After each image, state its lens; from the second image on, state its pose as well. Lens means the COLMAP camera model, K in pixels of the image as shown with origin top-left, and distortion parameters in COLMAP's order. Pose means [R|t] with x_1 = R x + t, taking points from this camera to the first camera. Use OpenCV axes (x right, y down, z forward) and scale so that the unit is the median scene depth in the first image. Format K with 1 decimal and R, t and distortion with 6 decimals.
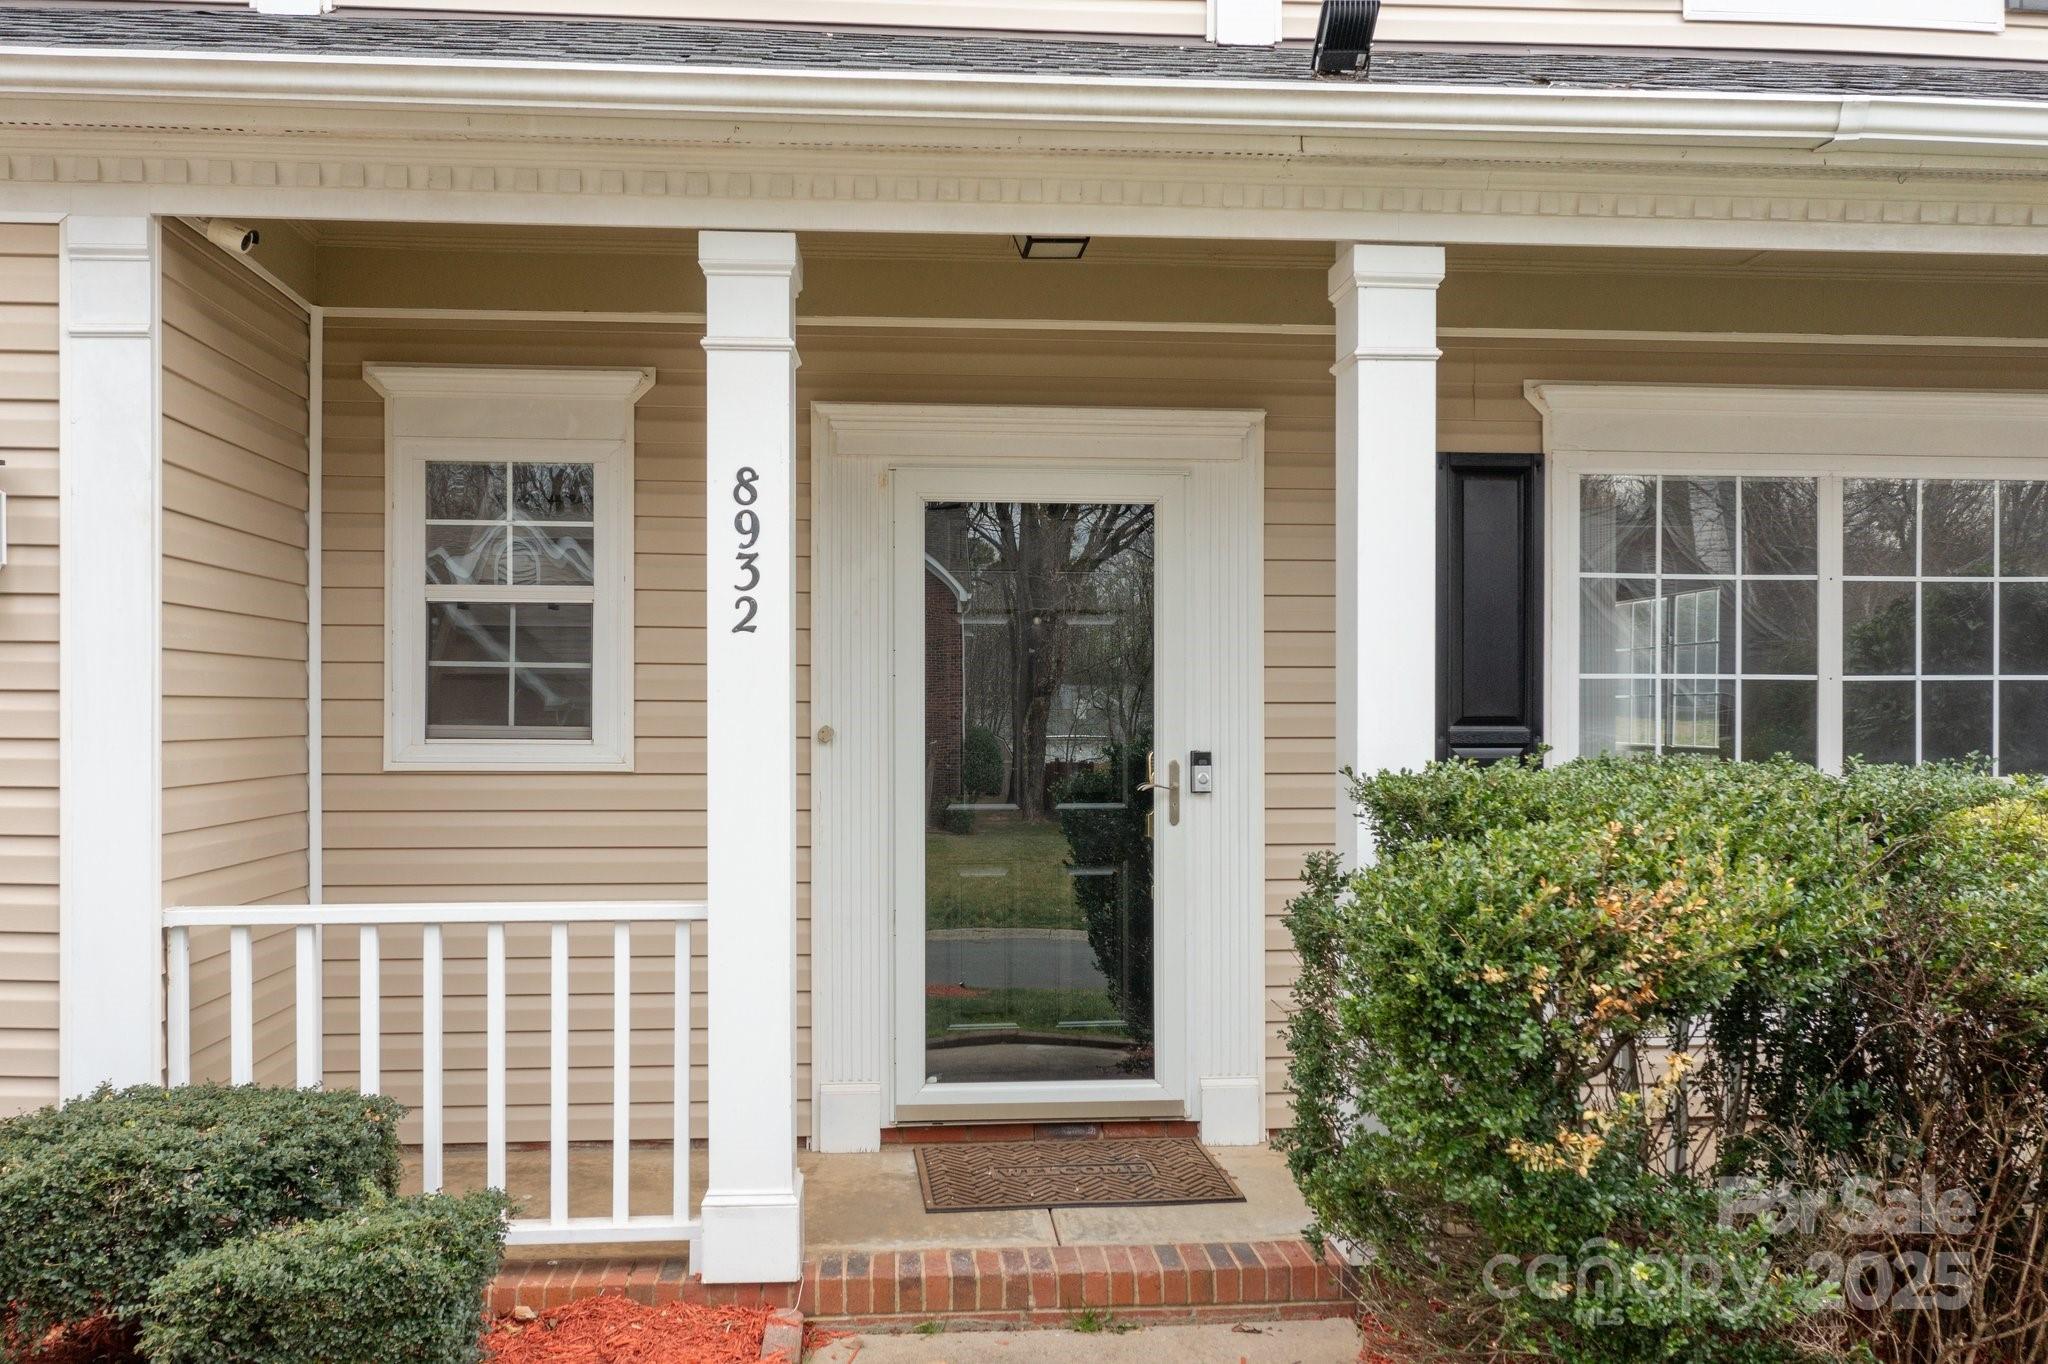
lens RADIAL K [[1644.2, 0, 1016.9], [0, 1644.2, 726.9], [0, 0, 1]] dist [-0.001359, 0.000234]
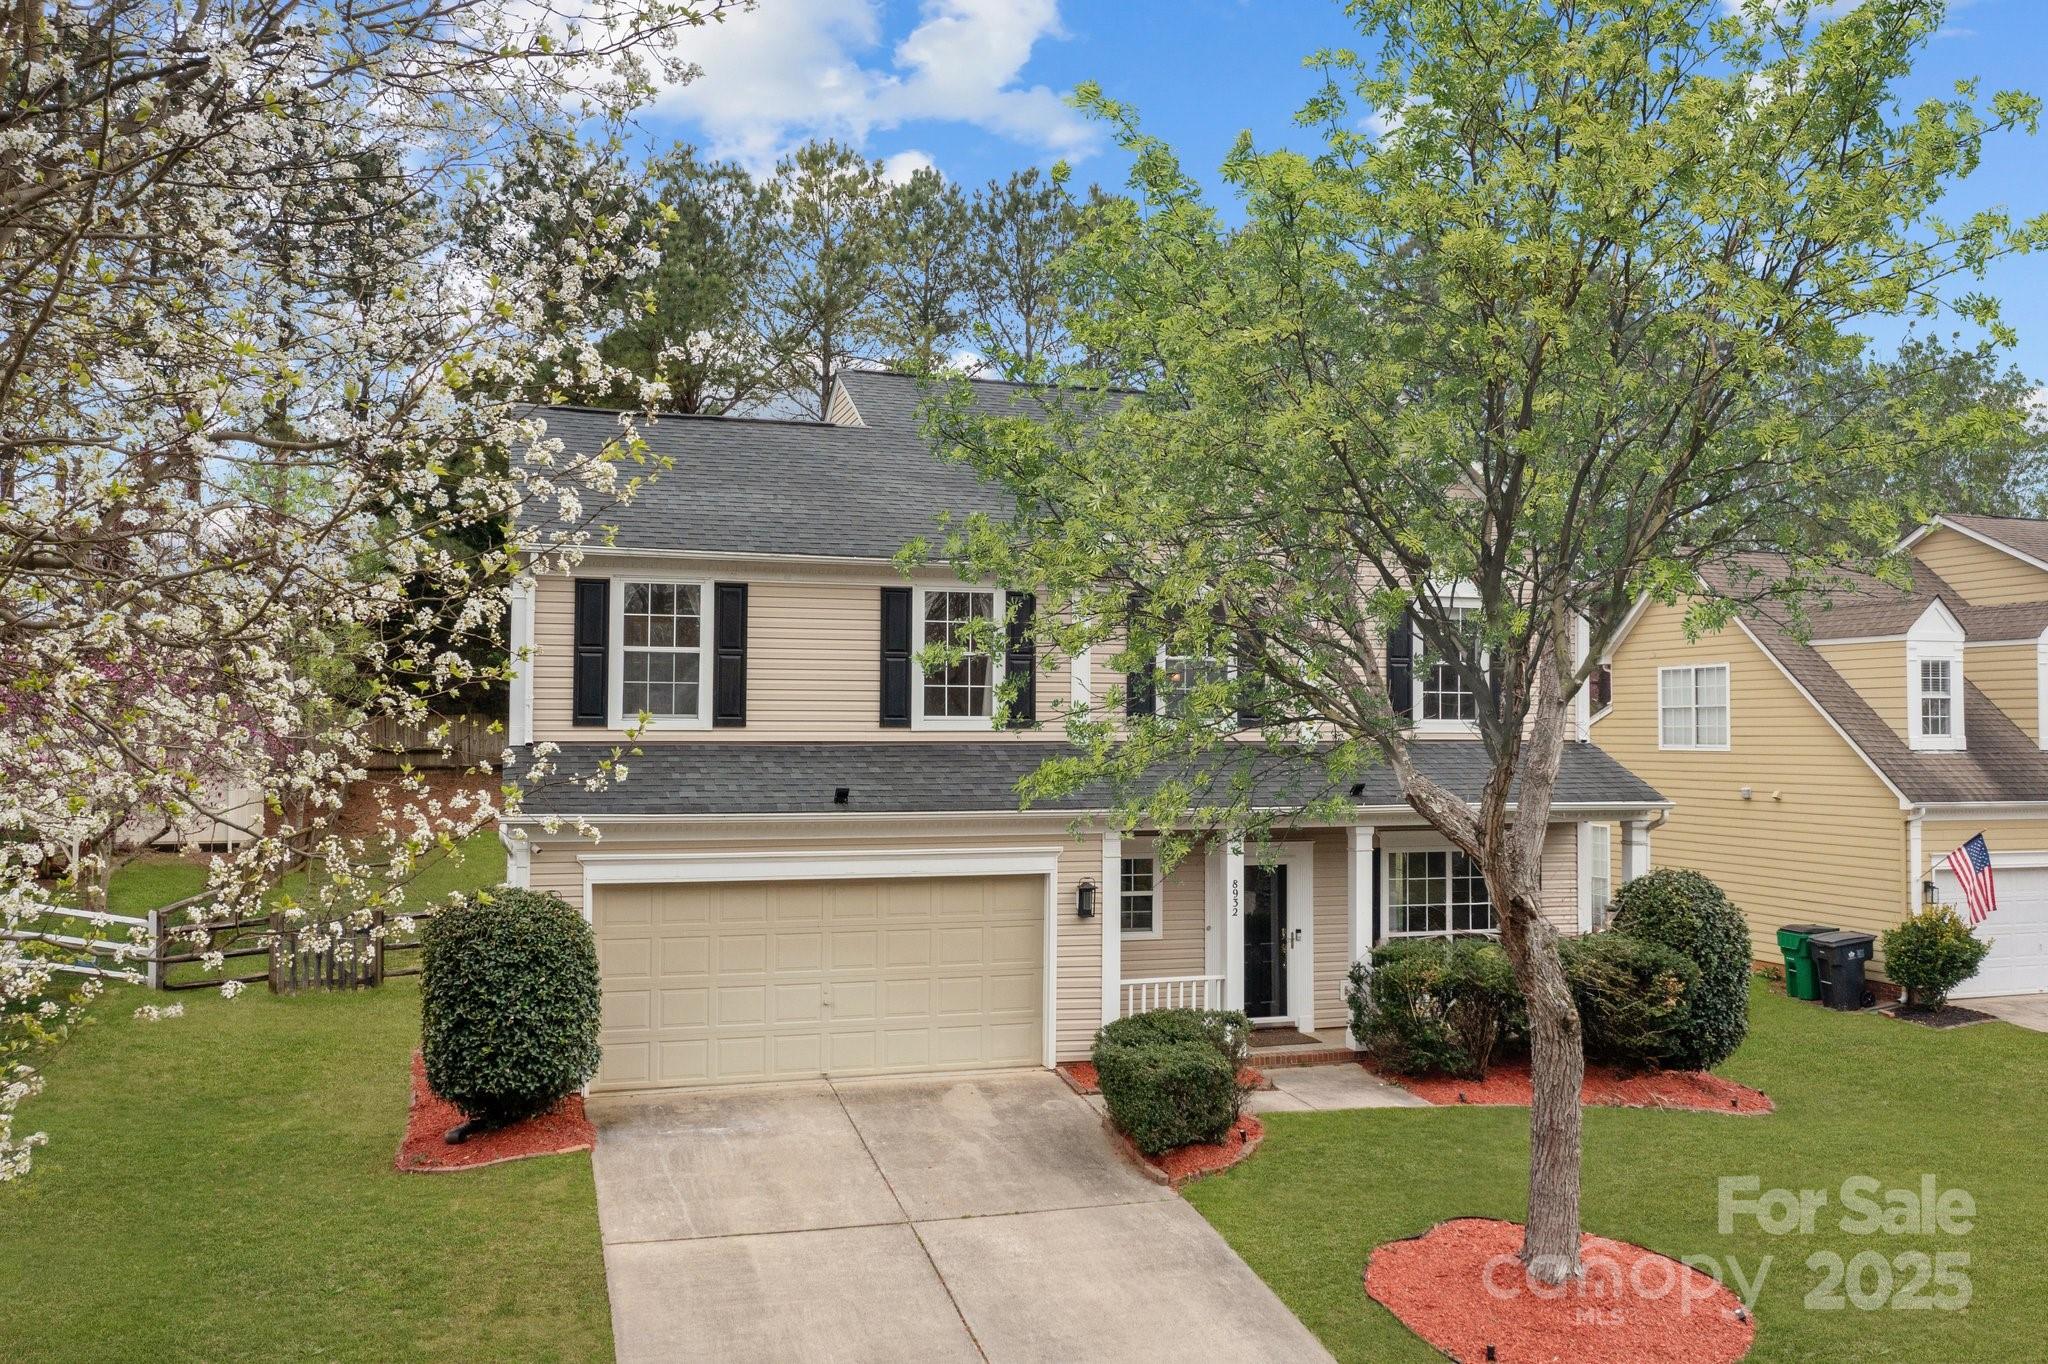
lens RADIAL K [[1625.1, 0, 1024.0], [0, 1625.1, 682.0], [0, 0, 1]] dist [-0.006587, -0.002093]
pose [[0.974959, 0.009471, 0.222182, -1.712310], [-0.001034, 0.999275, -0.038060, -0.524178], [-0.222382, 0.036878, 0.974262, -3.232965]]
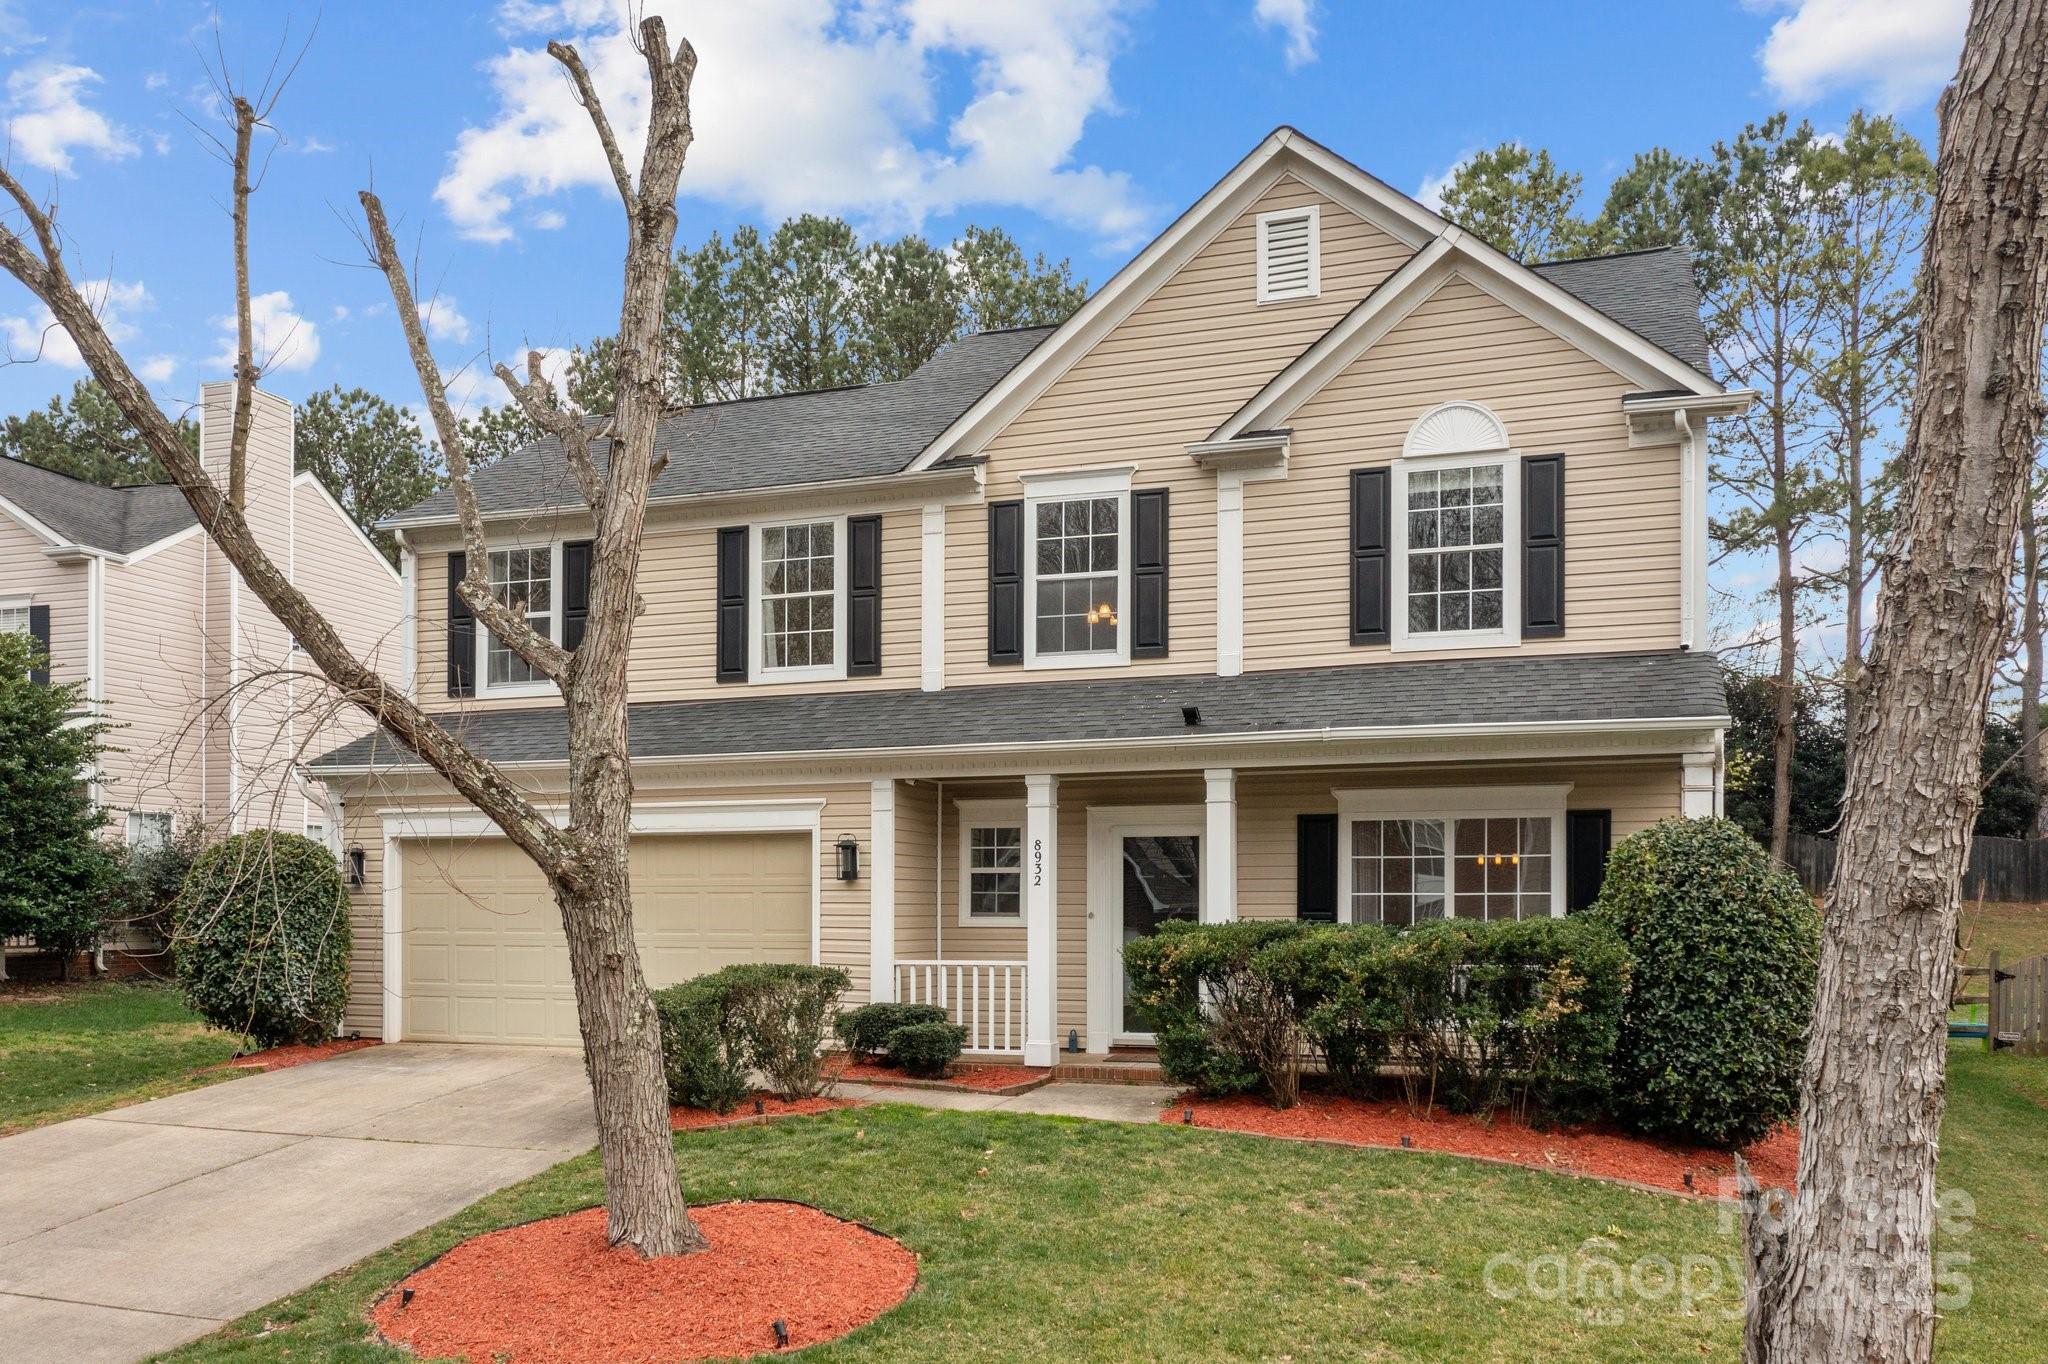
lens RADIAL K [[1688.8, 0, 1020.2], [0, 1688.8, 908.1], [0, 0, 1]] dist [-0.007537, -0.001577]
pose [[0.910810, -0.002262, -0.412820, 1.297602], [-0.002311, 0.999941, -0.010578, 0.030955], [0.412819, 0.010589, 0.910751, -2.331257]]
